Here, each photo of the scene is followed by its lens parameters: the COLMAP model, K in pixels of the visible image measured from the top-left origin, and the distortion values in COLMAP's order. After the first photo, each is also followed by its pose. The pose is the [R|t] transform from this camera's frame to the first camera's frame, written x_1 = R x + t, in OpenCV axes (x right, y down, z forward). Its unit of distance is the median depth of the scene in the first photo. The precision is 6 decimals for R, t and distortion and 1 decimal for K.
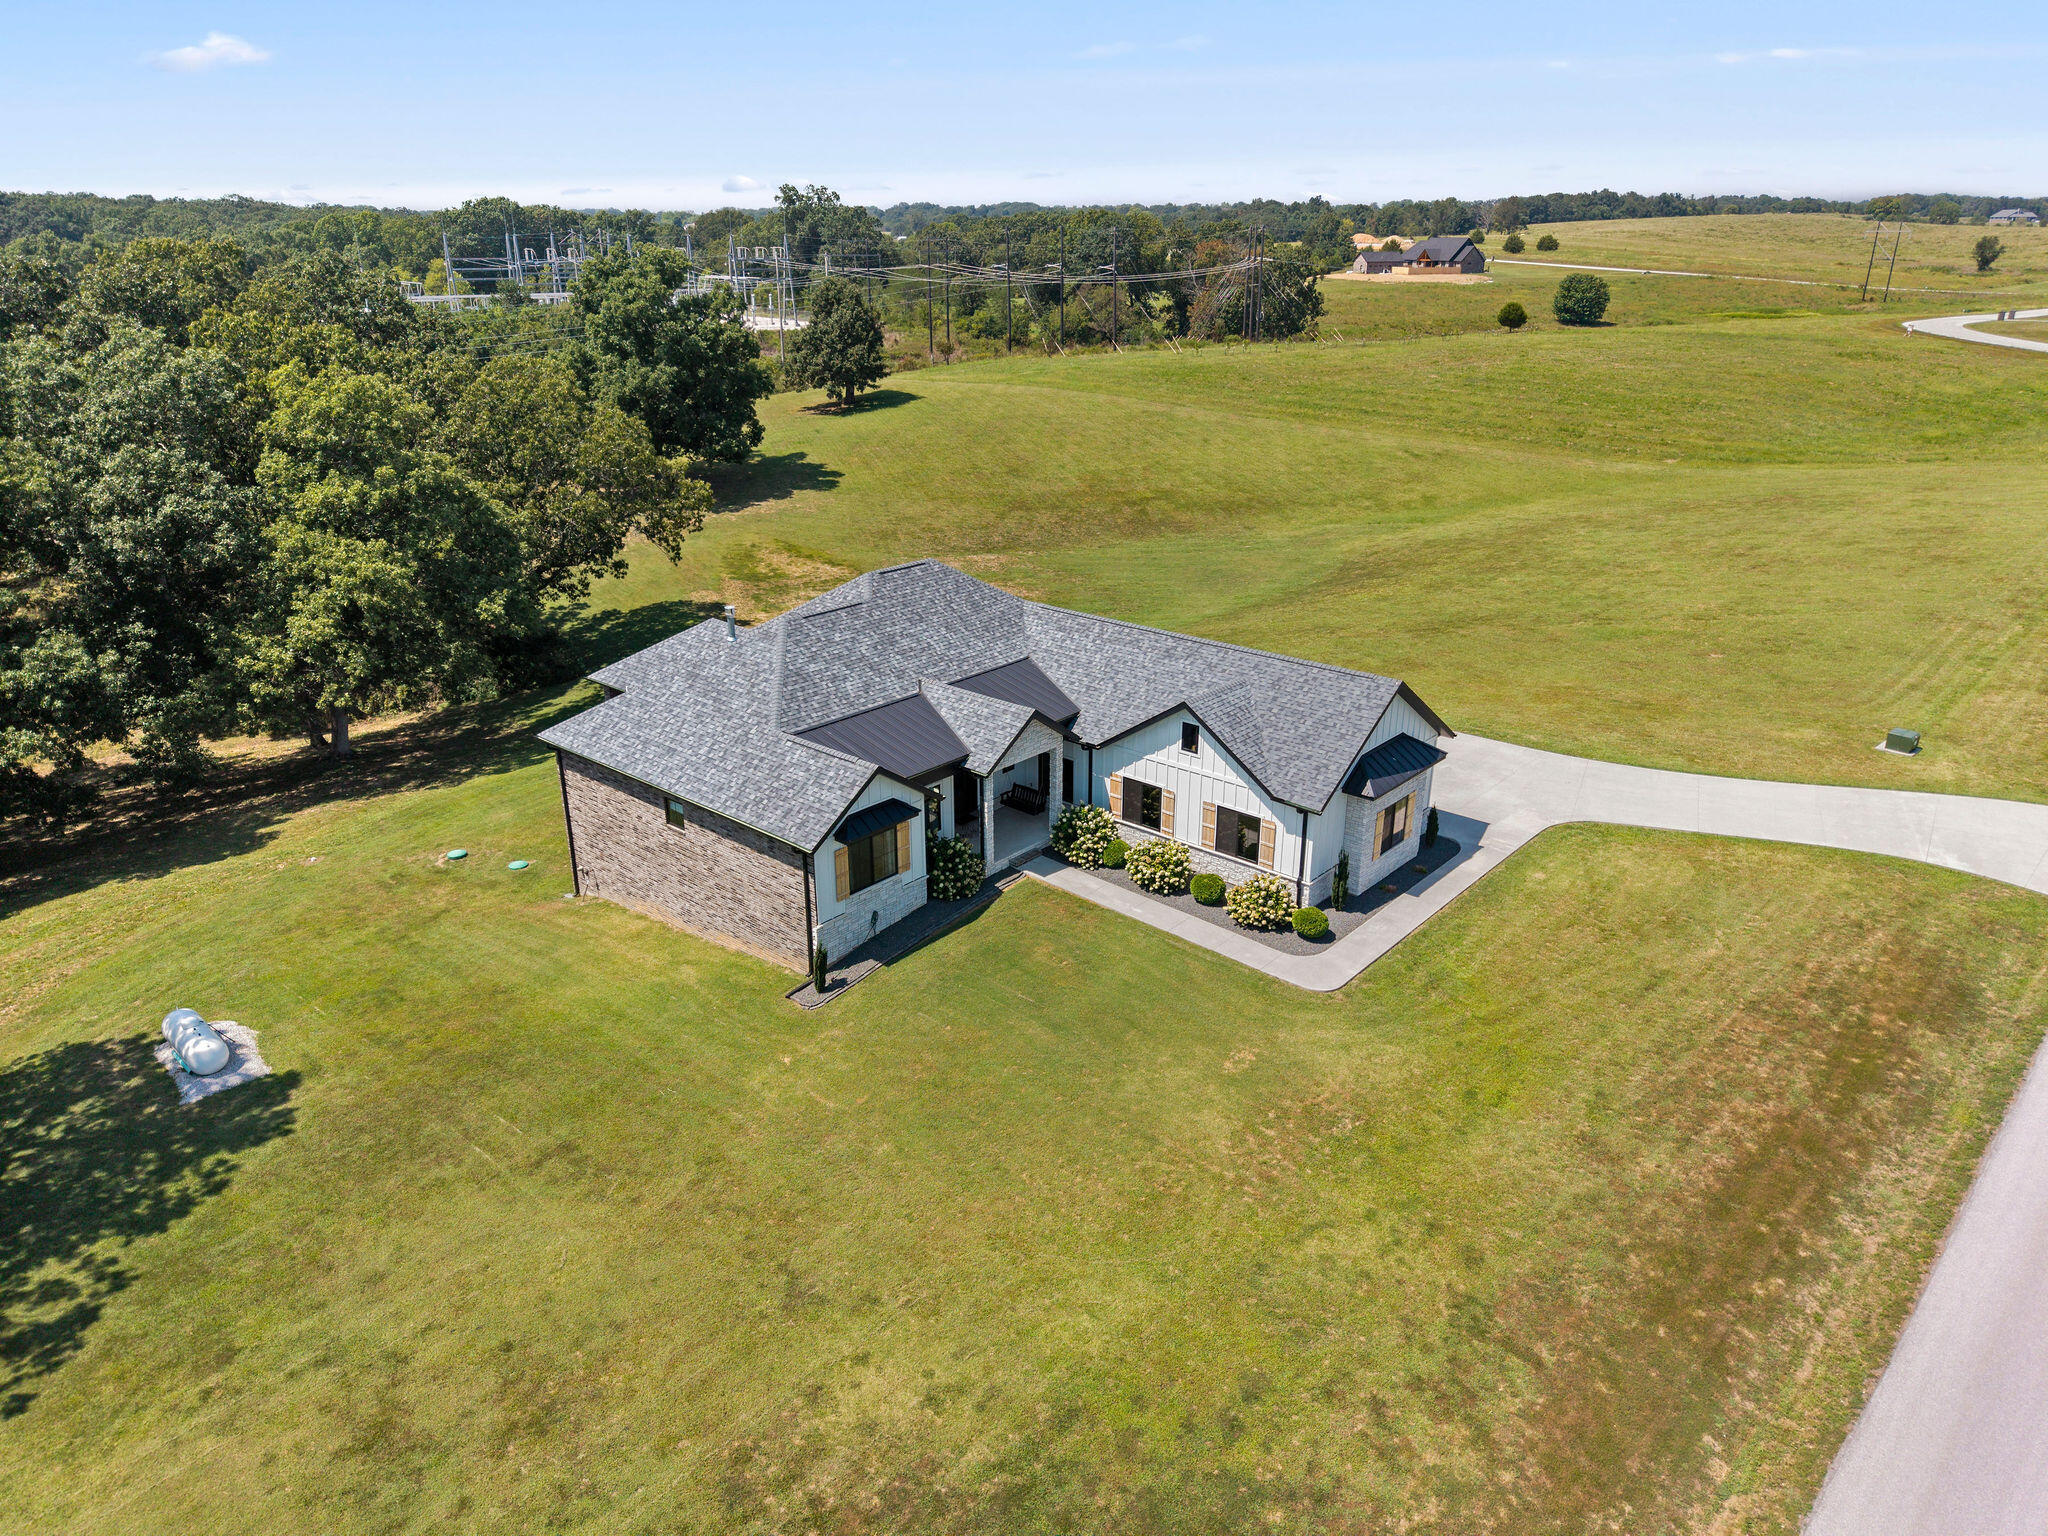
lens RADIAL K [[1365.5, 0, 1020.8], [0, 1365.5, 757.2], [0, 0, 1]] dist [0.024269, -0.021512]
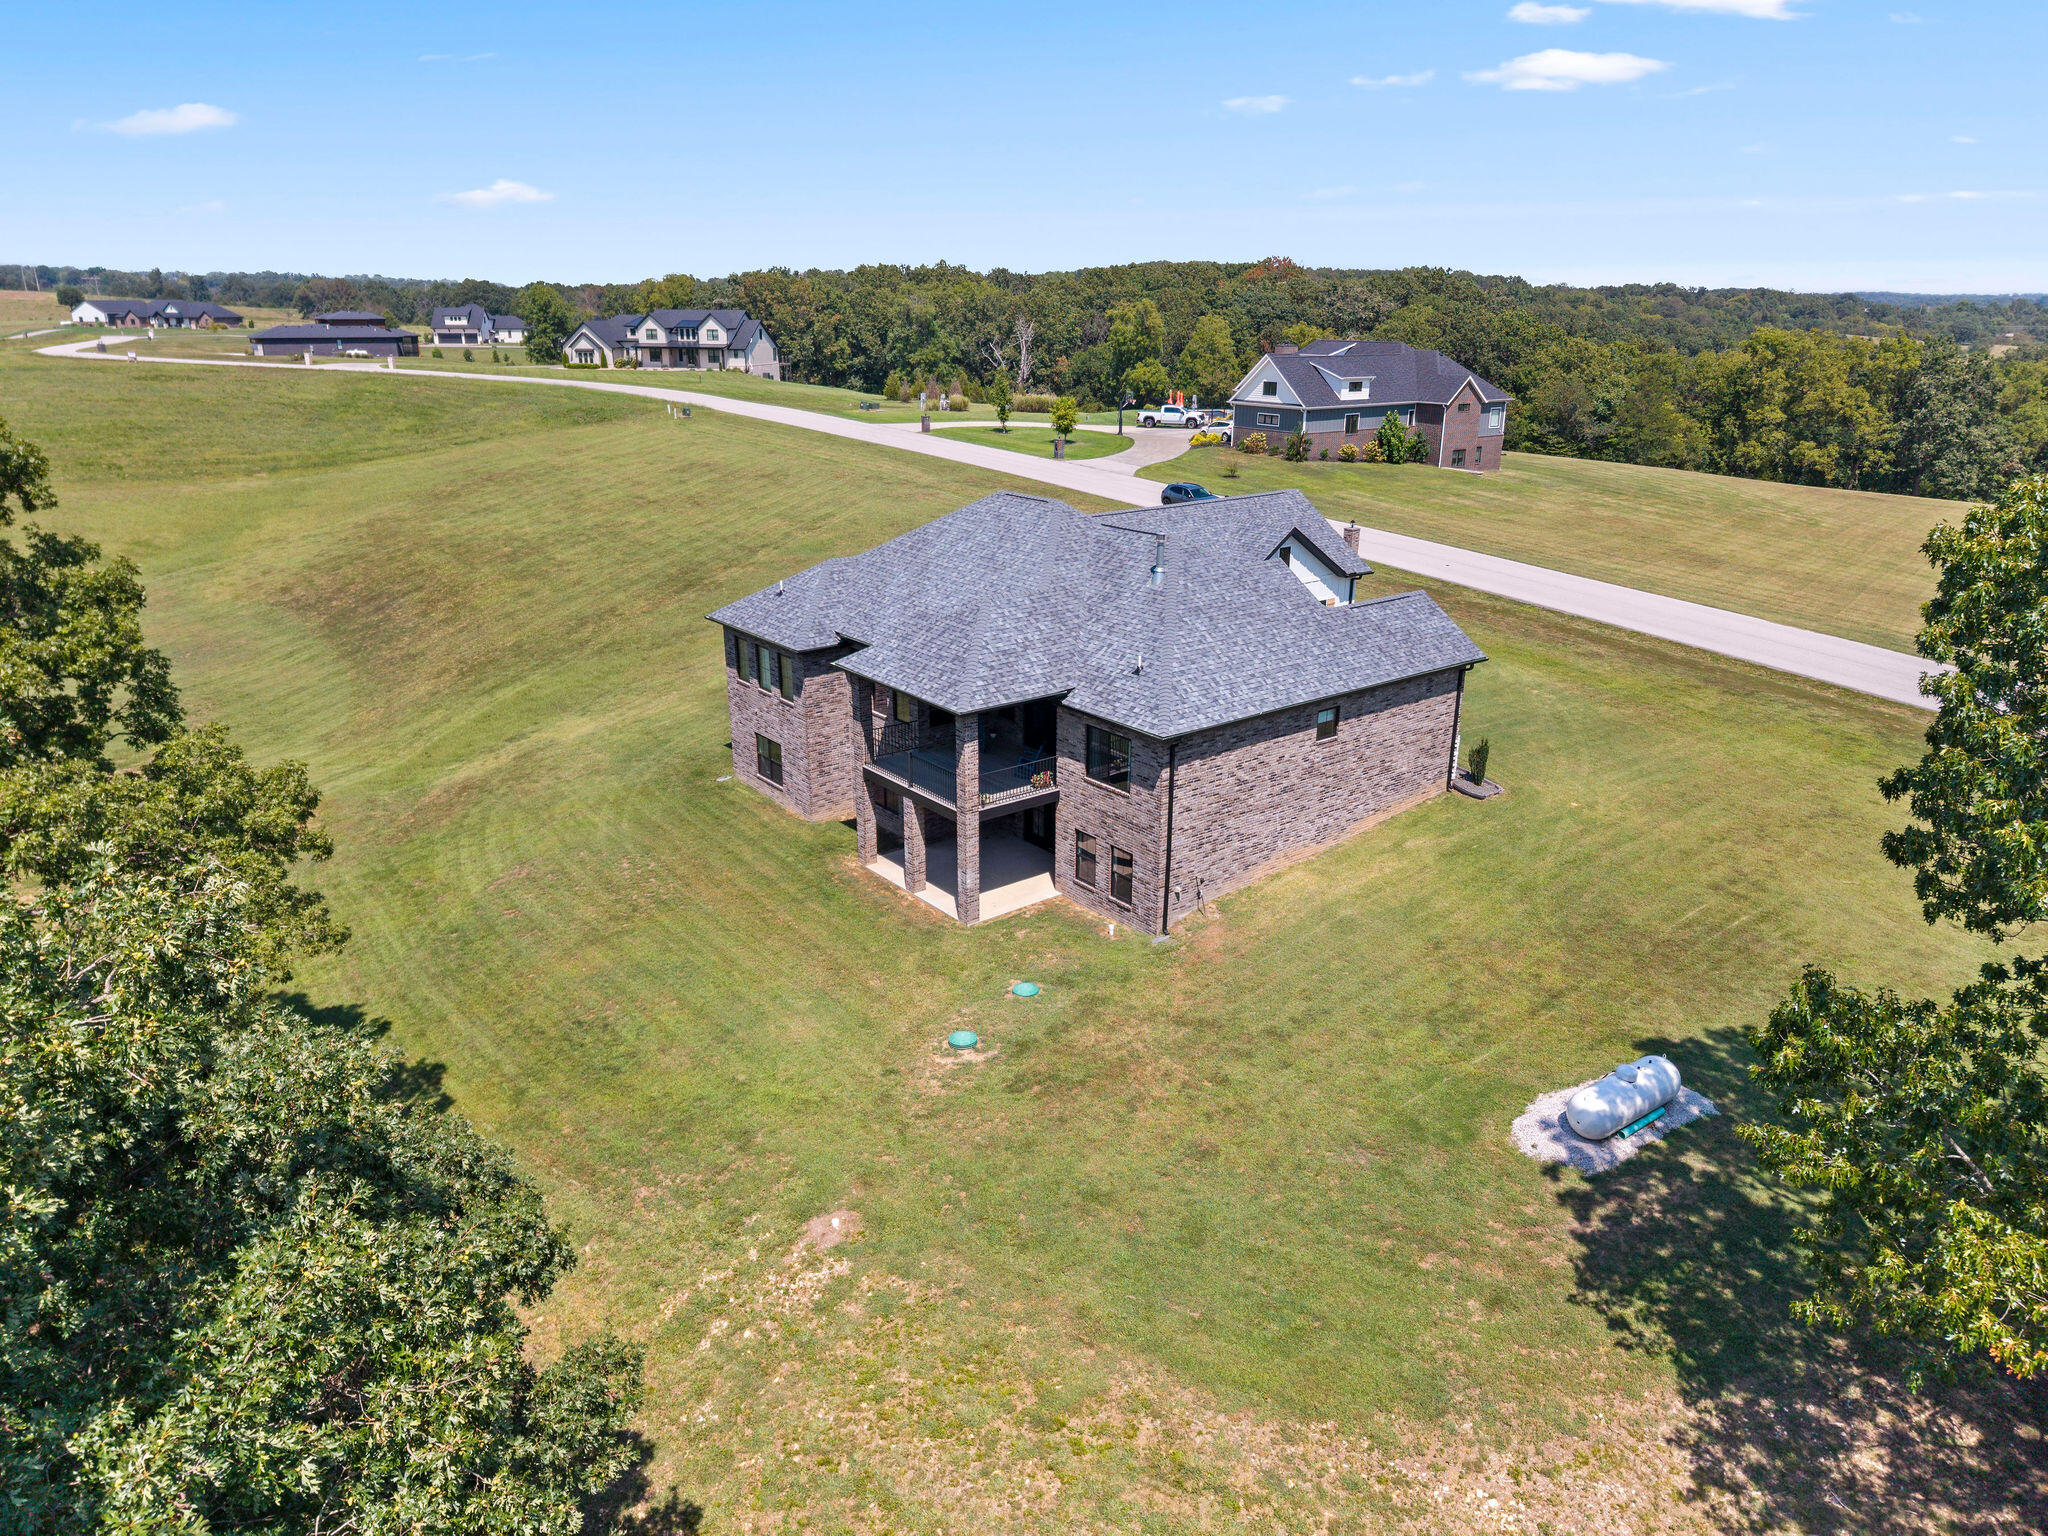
lens RADIAL K [[1365.5, 0, 1012.1], [0, 1365.5, 774.2], [0, 0, 1]] dist [0.024269, -0.021512]
pose [[0.188120, -0.318682, 0.929006, -1.192097], [0.345534, 0.906898, 0.241129, -0.231350], [-0.919357, 0.275642, 0.280721, 0.955819]]
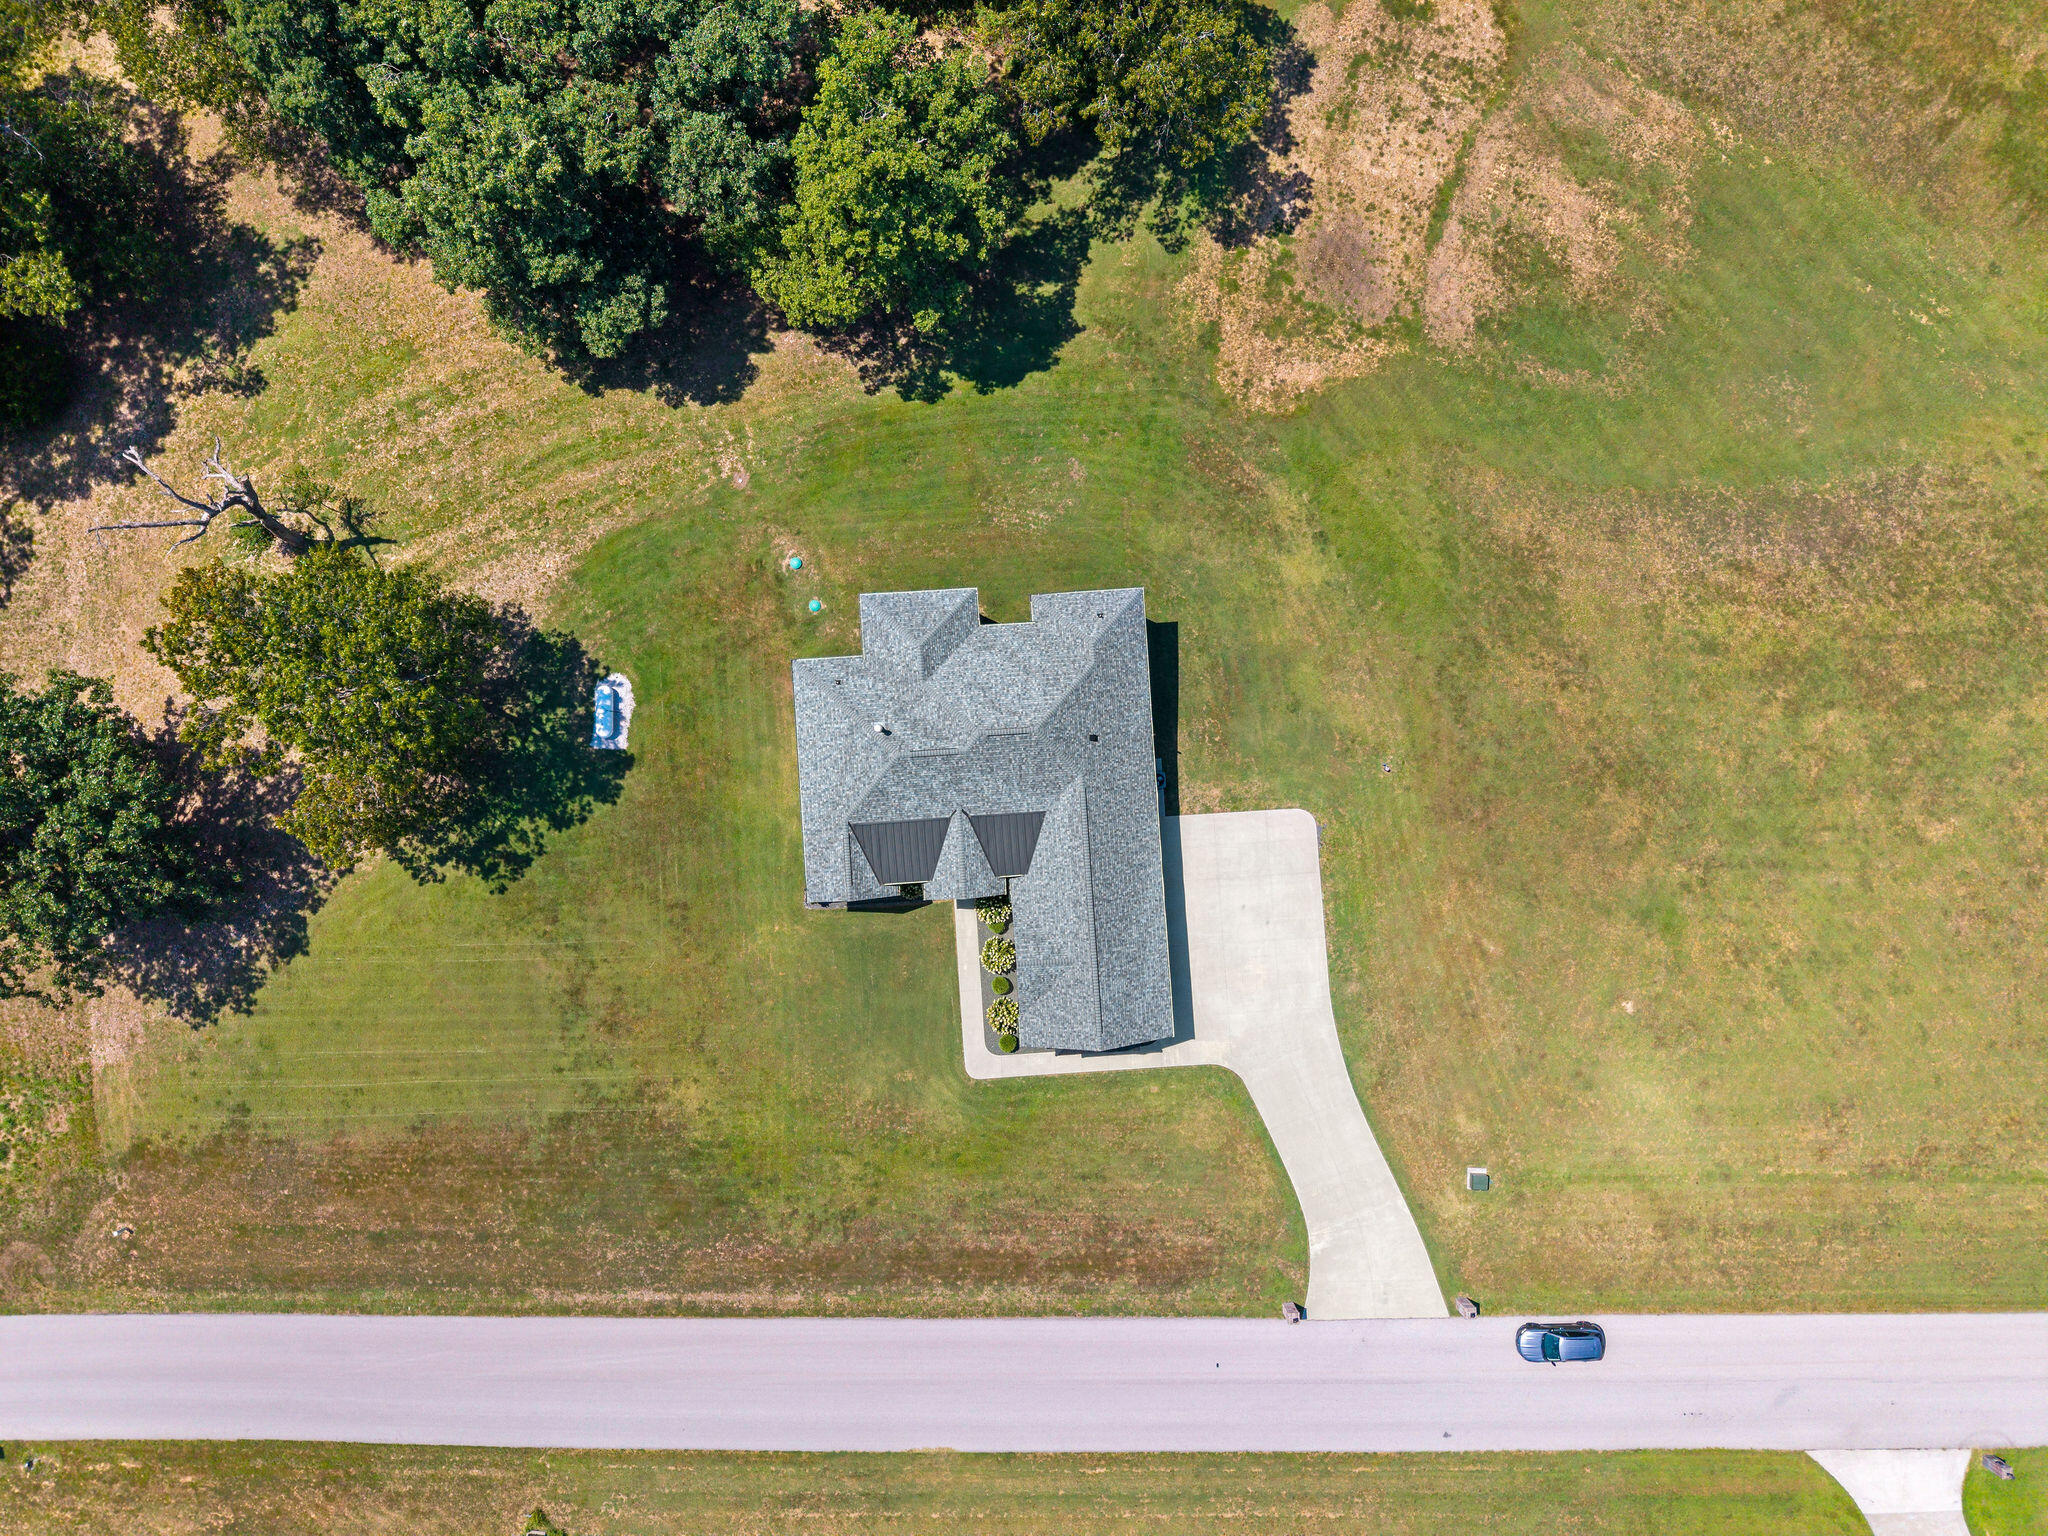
lens RADIAL K [[1365.5, 0, 1028.2], [0, 1365.5, 776.1], [0, 0, 1]] dist [0.024269, -0.021512]
pose [[0.710802, 0.703392, -0.000555, -0.042218], [-0.272570, 0.276169, 0.921649, -1.786613], [0.648433, -0.654959, 0.388025, 0.476130]]
